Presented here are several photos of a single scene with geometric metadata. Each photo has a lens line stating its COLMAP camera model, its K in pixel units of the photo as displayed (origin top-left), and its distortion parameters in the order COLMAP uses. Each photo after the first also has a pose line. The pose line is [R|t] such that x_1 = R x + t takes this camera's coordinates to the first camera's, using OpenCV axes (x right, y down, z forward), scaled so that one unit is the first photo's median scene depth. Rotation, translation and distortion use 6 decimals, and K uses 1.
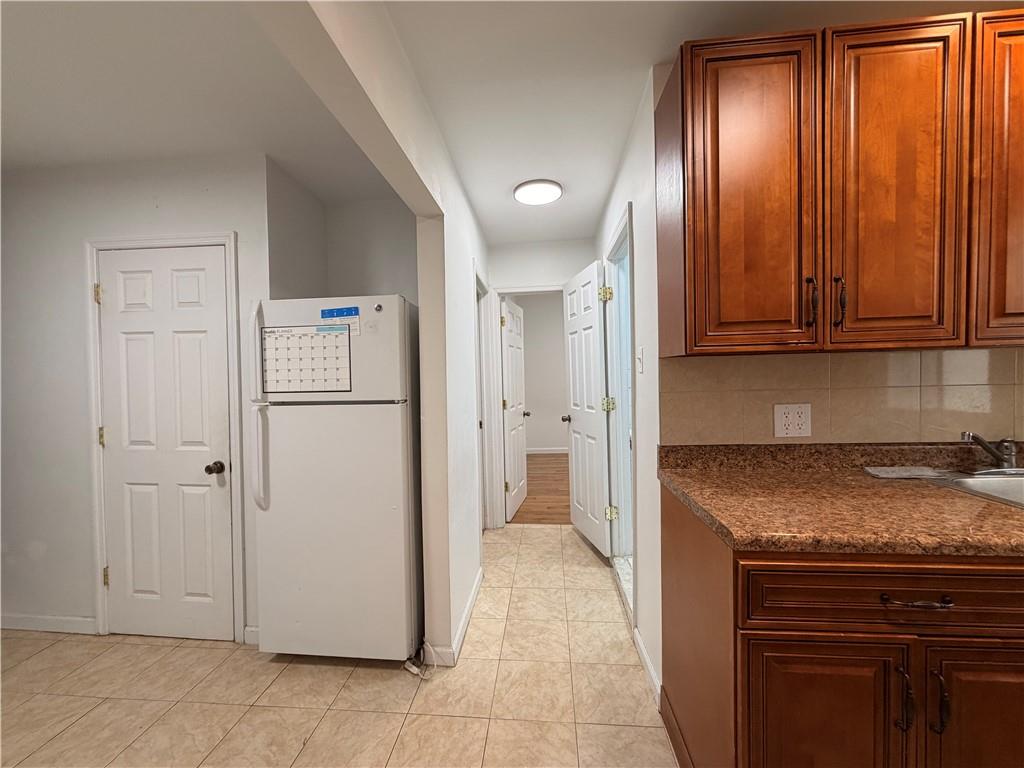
lens RADIAL K [[407.7, 0, 509.0], [0, 407.7, 382.3], [0, 0, 1]] dist [-0.001670, 0.000021]
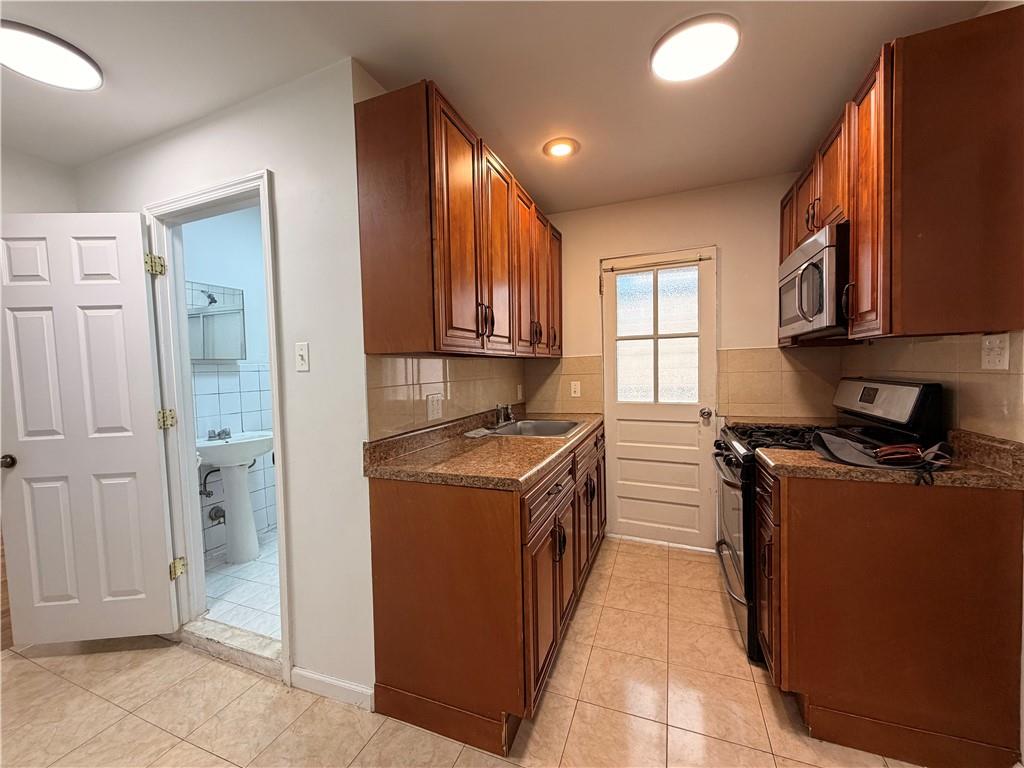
lens RADIAL K [[407.7, 0, 508.4], [0, 407.7, 381.7], [0, 0, 1]] dist [-0.001670, 0.000021]
pose [[0.281529, -0.013508, 0.959458, -0.411872], [0.040552, 0.999175, 0.002168, 0.015982], [-0.958696, 0.038298, 0.281844, 0.324226]]
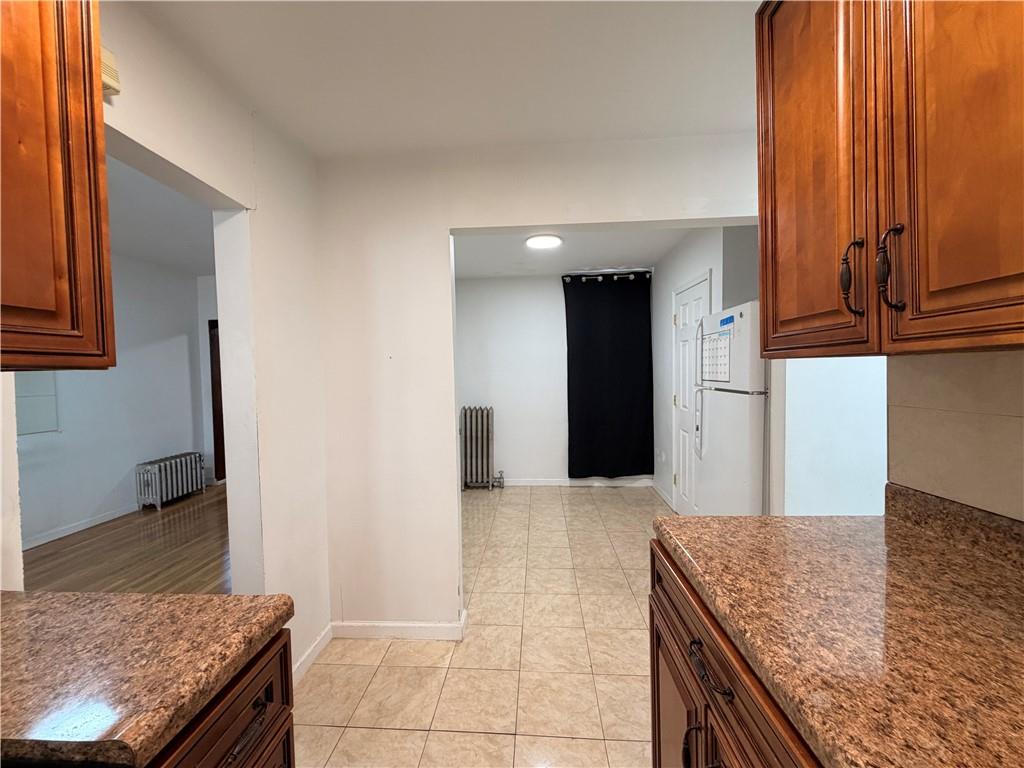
lens RADIAL K [[407.7, 0, 510.5], [0, 407.7, 383.5], [0, 0, 1]] dist [-0.001670, 0.000021]
pose [[0.026868, 0.053040, -0.998231, 0.879130], [0.001695, 0.998588, 0.053105, -0.043112], [0.999638, -0.003119, 0.026740, 0.278478]]
